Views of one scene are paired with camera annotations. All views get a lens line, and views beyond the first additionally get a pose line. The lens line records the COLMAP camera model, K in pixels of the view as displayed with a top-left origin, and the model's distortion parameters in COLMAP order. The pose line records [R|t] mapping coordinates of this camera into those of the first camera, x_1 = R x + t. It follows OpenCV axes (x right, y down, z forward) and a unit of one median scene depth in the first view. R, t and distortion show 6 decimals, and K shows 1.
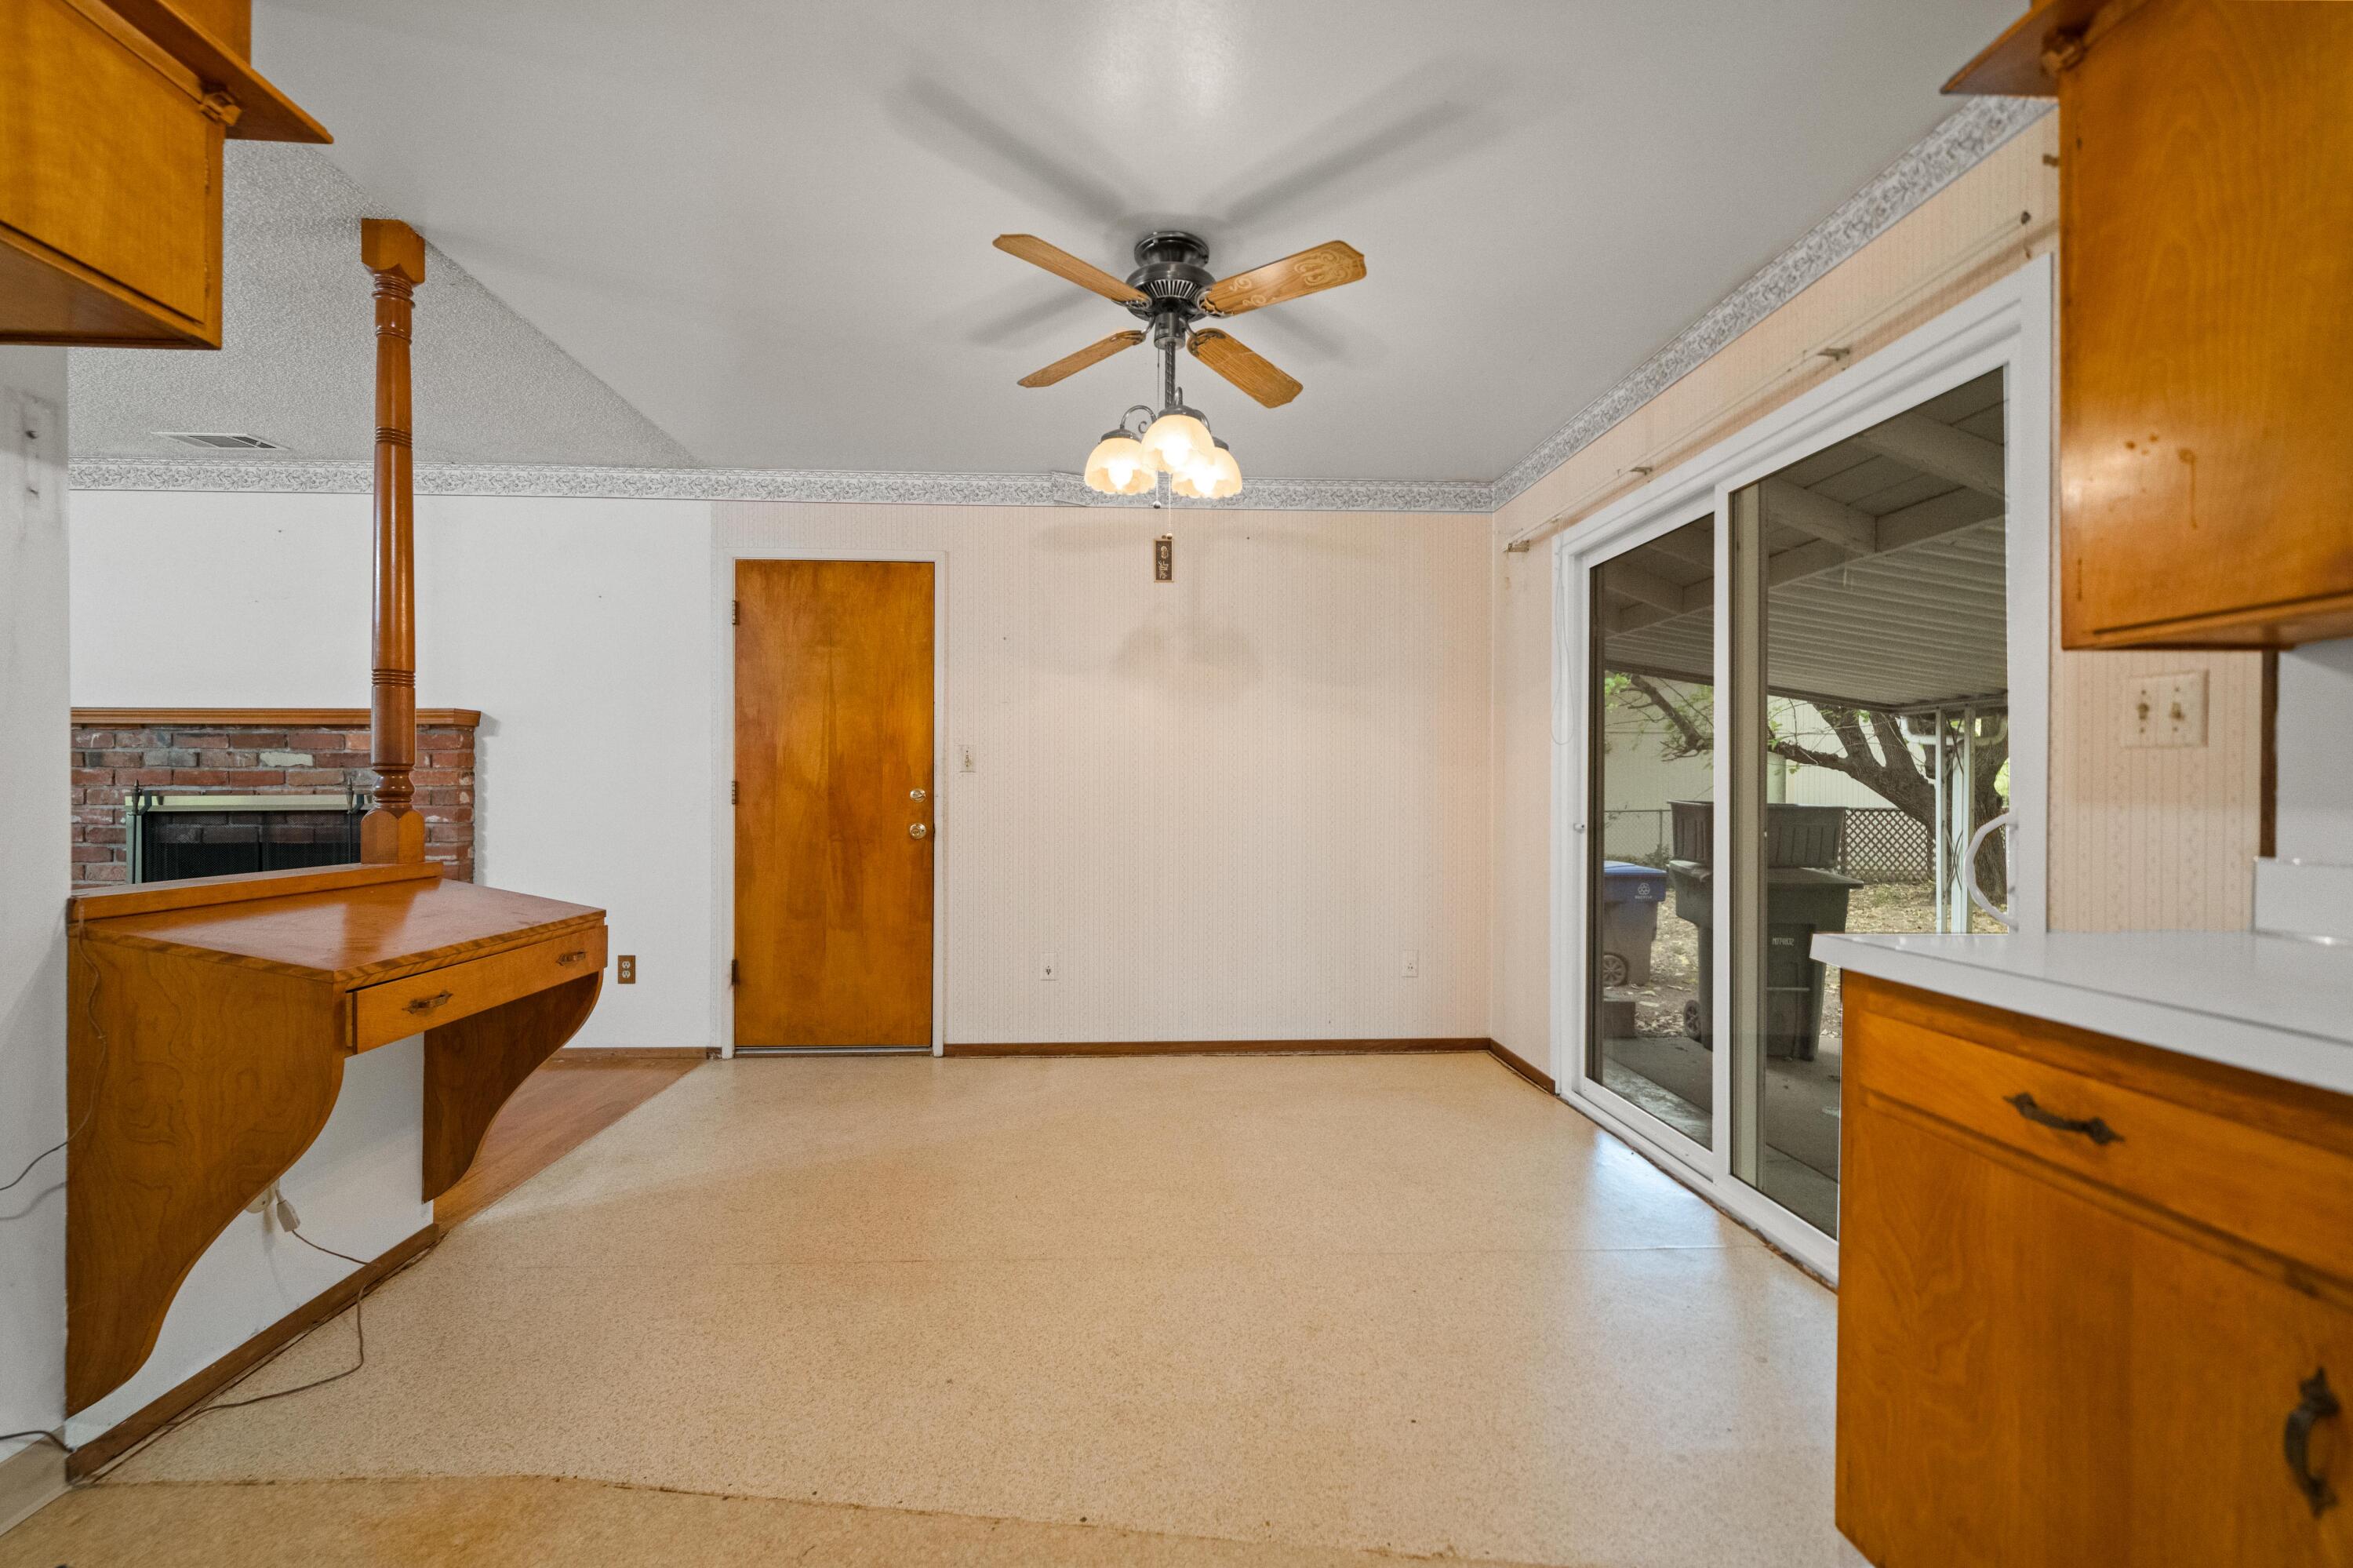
lens RADIAL K [[954.2, 0, 1171.1], [0, 954.2, 785.4], [0, 0, 1]] dist [-0.009665, 0.000889]
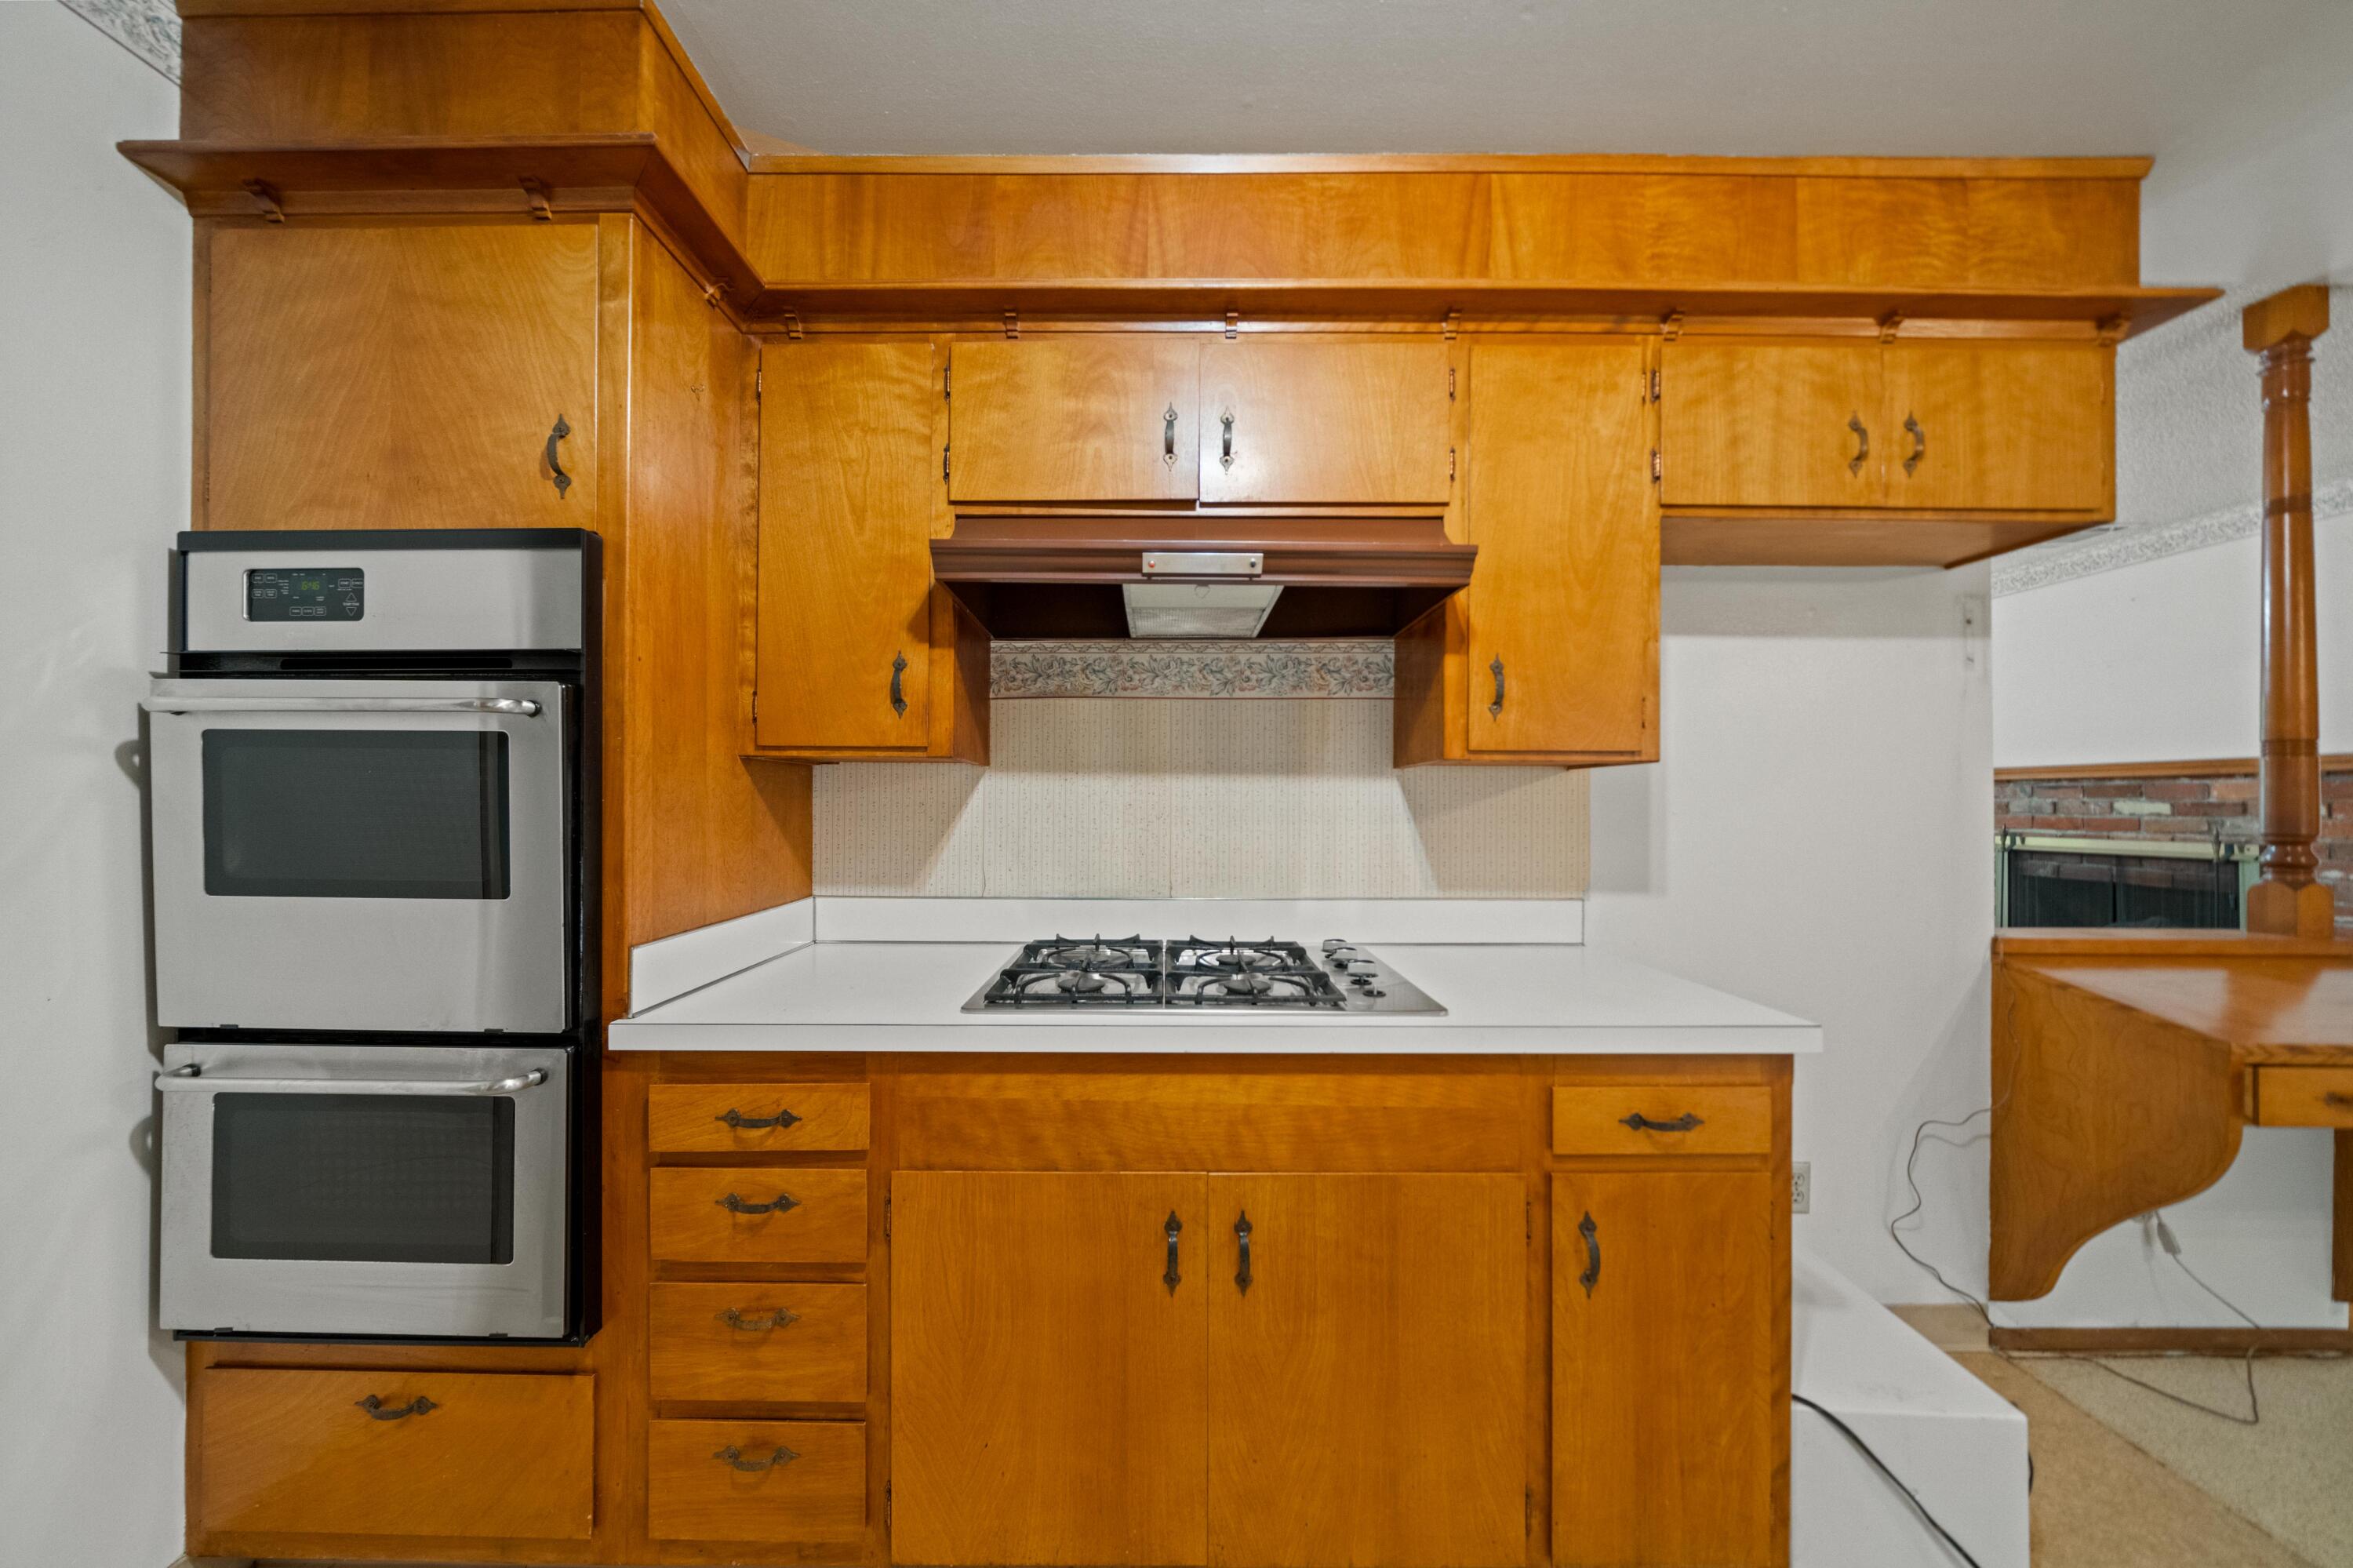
lens RADIAL K [[797.5, 0, 1164.1], [0, 797.5, 796.9], [0, 0, 1]] dist [-0.006717, 0.000842]
pose [[-0.059003, -0.006739, -0.998235, 0.089665], [-0.005385, 0.999965, -0.006432, -0.066393], [0.998243, 0.004996, -0.059037, -0.156766]]
